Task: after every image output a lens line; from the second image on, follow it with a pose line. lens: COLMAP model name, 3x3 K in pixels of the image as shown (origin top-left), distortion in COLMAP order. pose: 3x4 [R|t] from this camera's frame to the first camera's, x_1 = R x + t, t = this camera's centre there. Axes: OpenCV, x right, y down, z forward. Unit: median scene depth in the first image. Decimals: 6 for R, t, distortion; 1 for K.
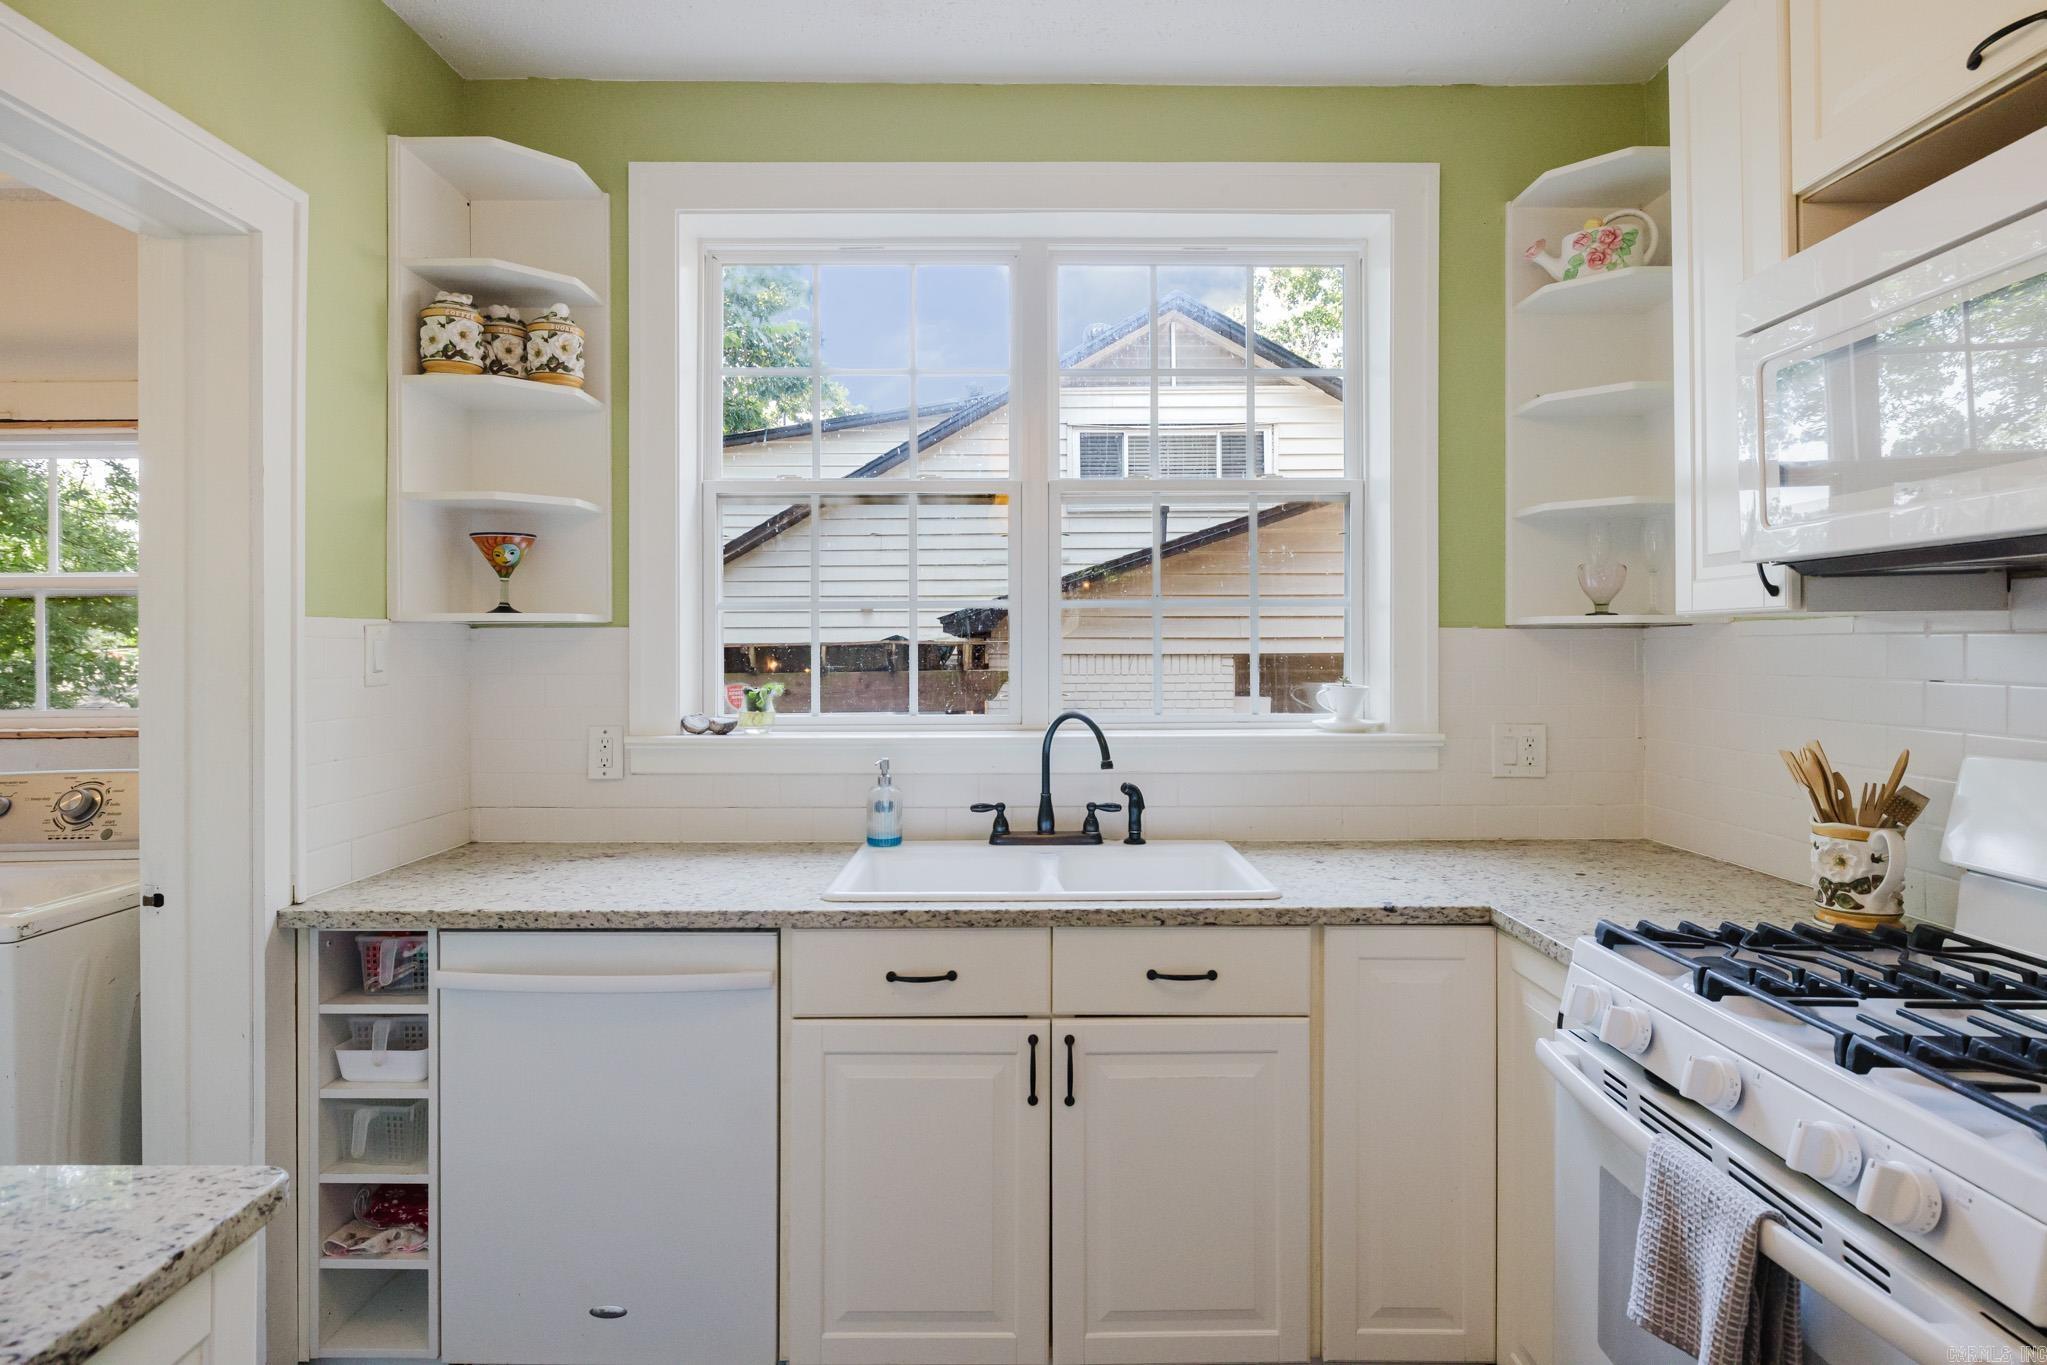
lens RADIAL K [[1098.4, 0, 1020.1], [0, 1098.4, 640.0], [0, 0, 1]] dist [0.000676, -0.001012]
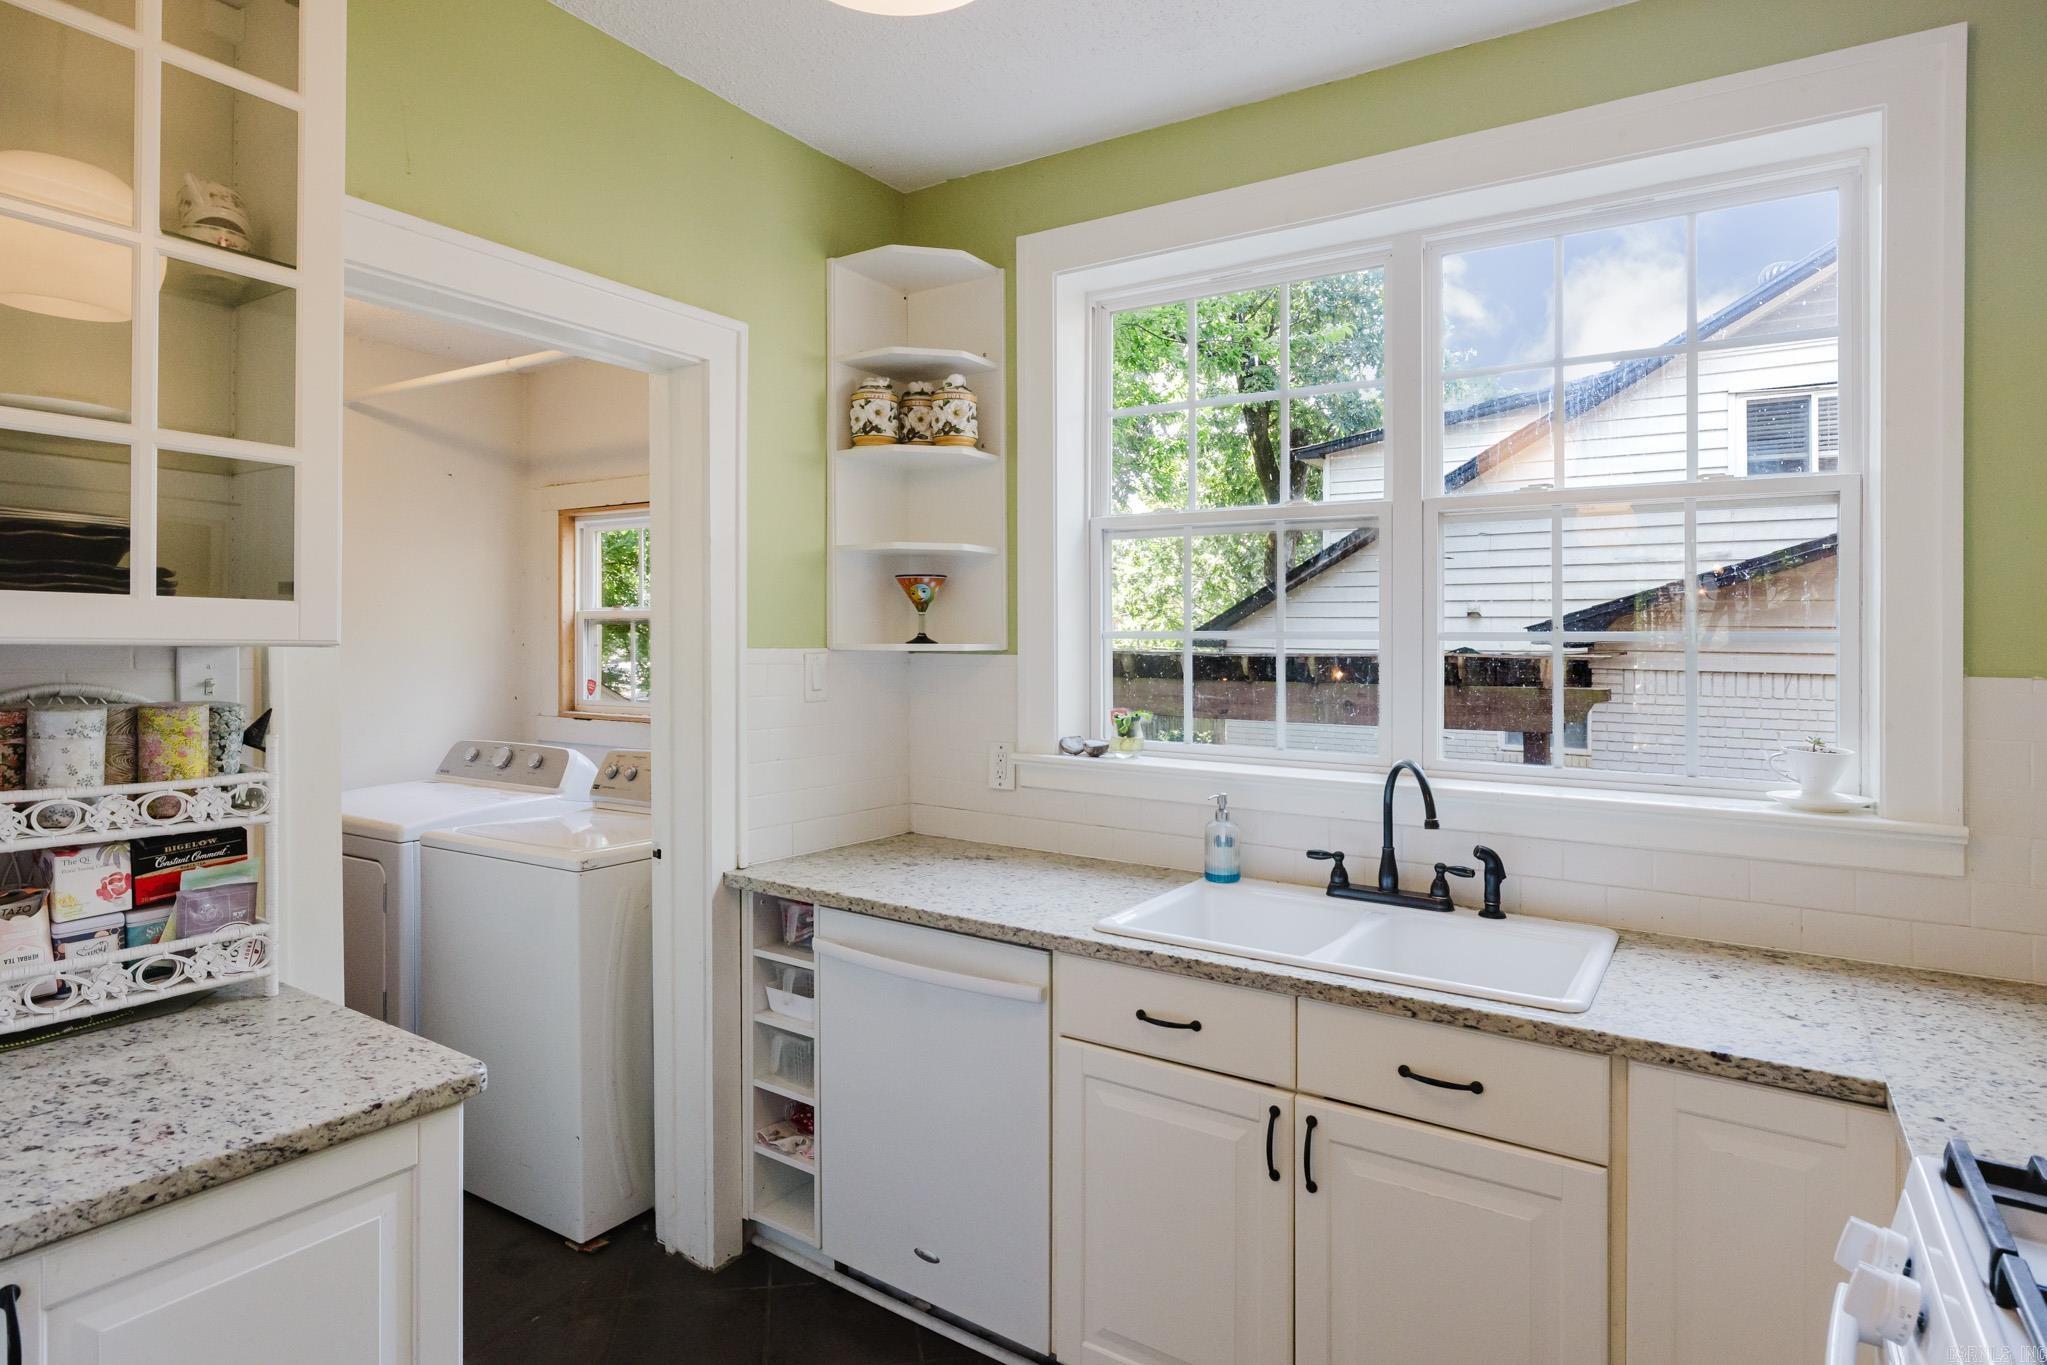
lens RADIAL K [[1098.4, 0, 1027.0], [0, 1098.4, 647.9], [0, 0, 1]] dist [0.000676, -0.001012]
pose [[0.835971, 0.014924, -0.548570, 0.282057], [-0.010215, 0.999880, 0.011635, -0.034364], [0.548678, -0.004123, 0.836023, 0.079529]]
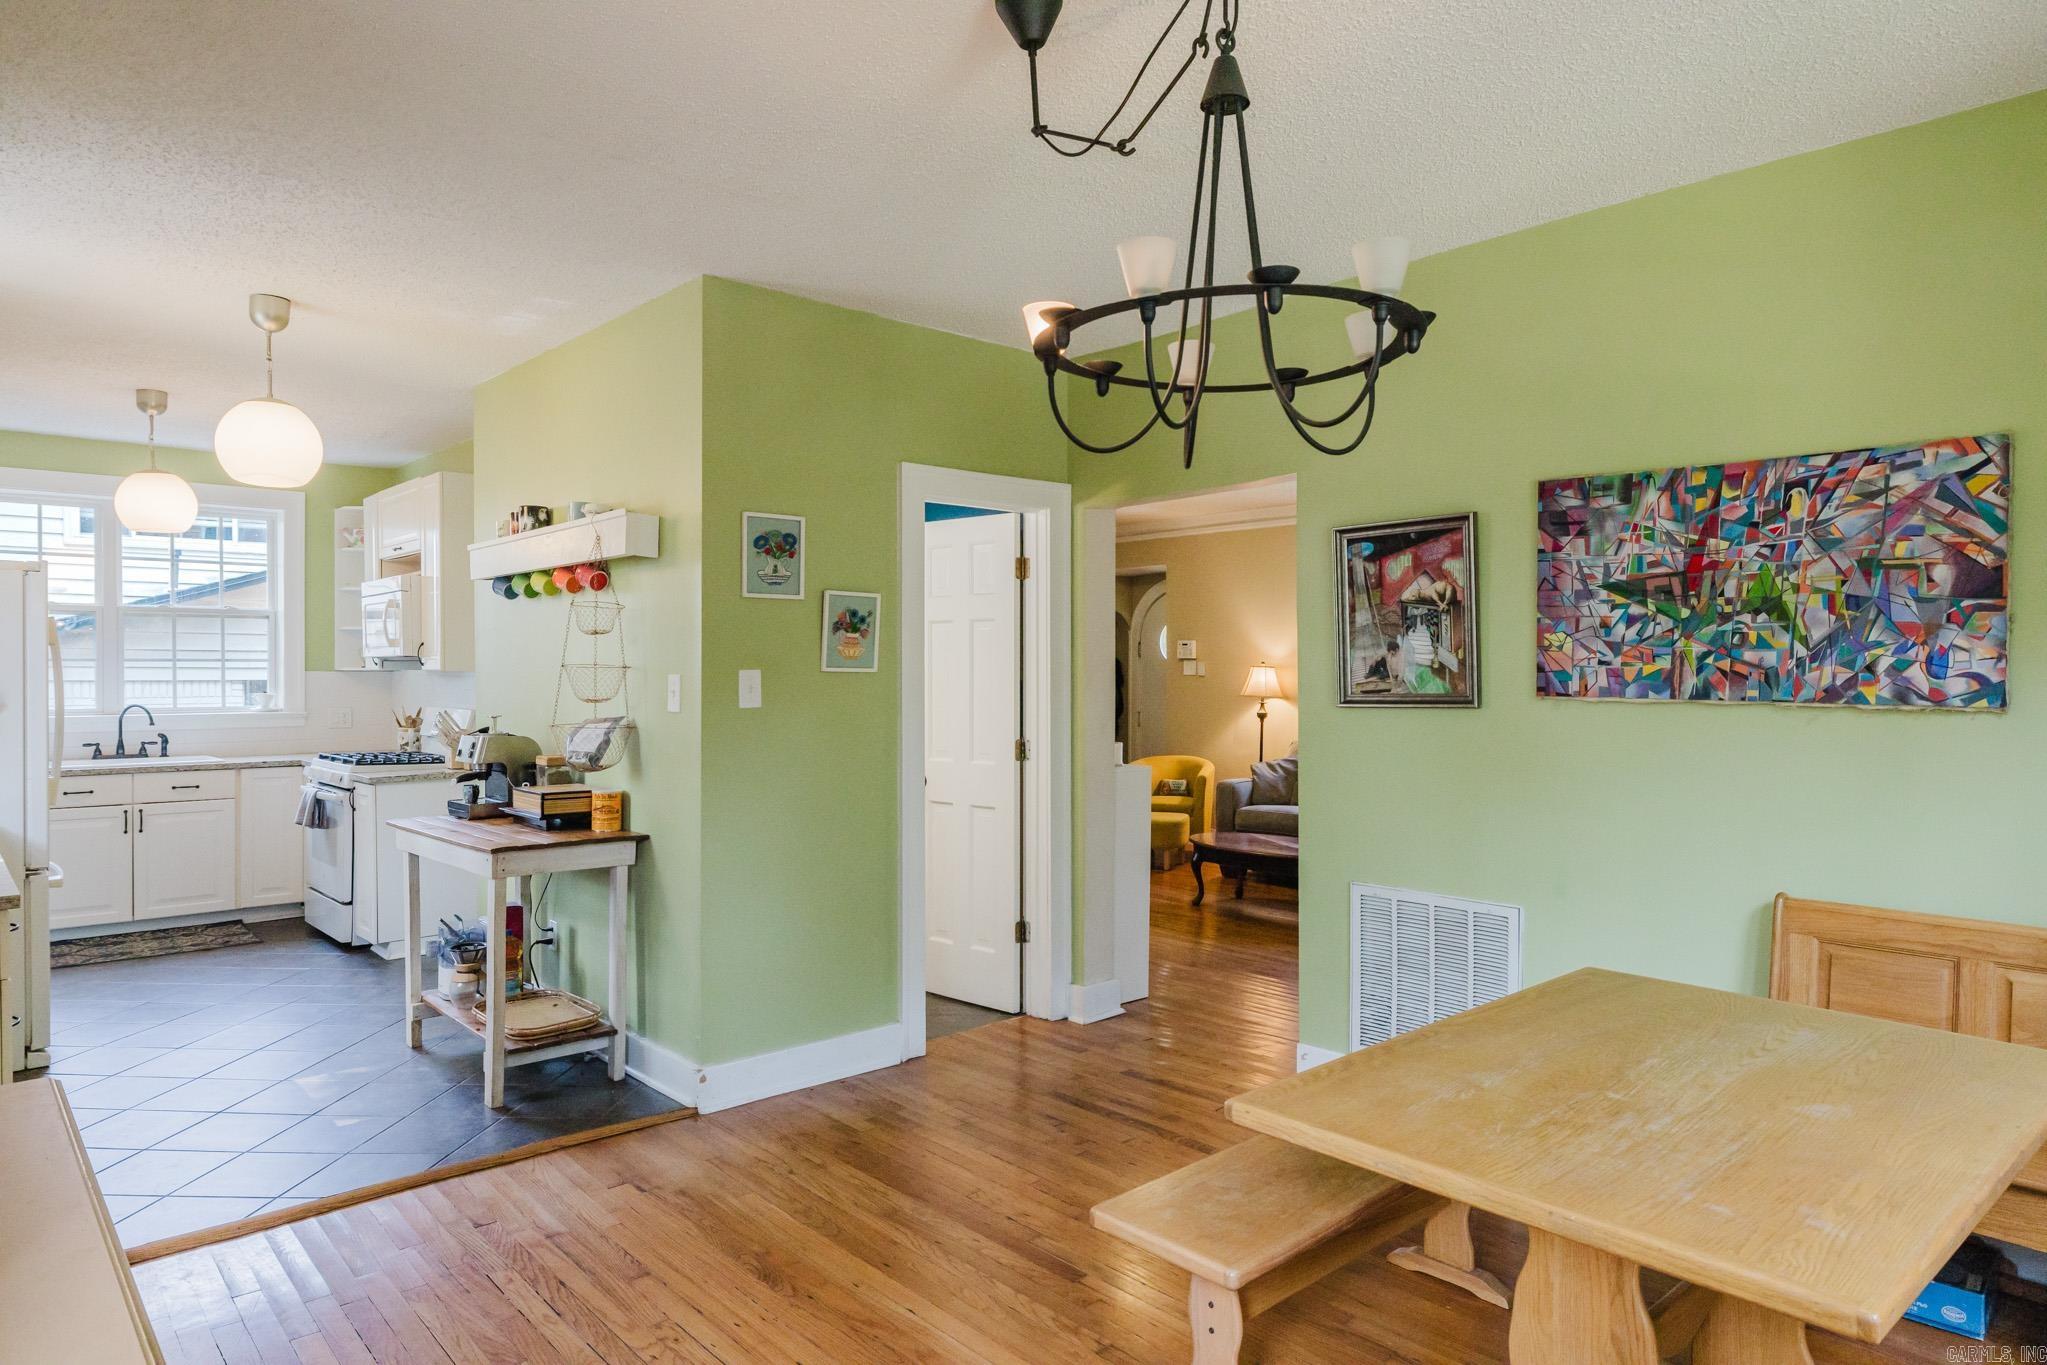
lens RADIAL K [[1246.6, 0, 1042.8], [0, 1246.6, 695.1], [0, 0, 1]] dist [0.006574, -0.002573]
pose [[0.740288, -0.009462, 0.672224, -0.342982], [-0.006981, 0.999739, 0.021759, -0.033497], [-0.672254, -0.020801, 0.740028, -2.567960]]
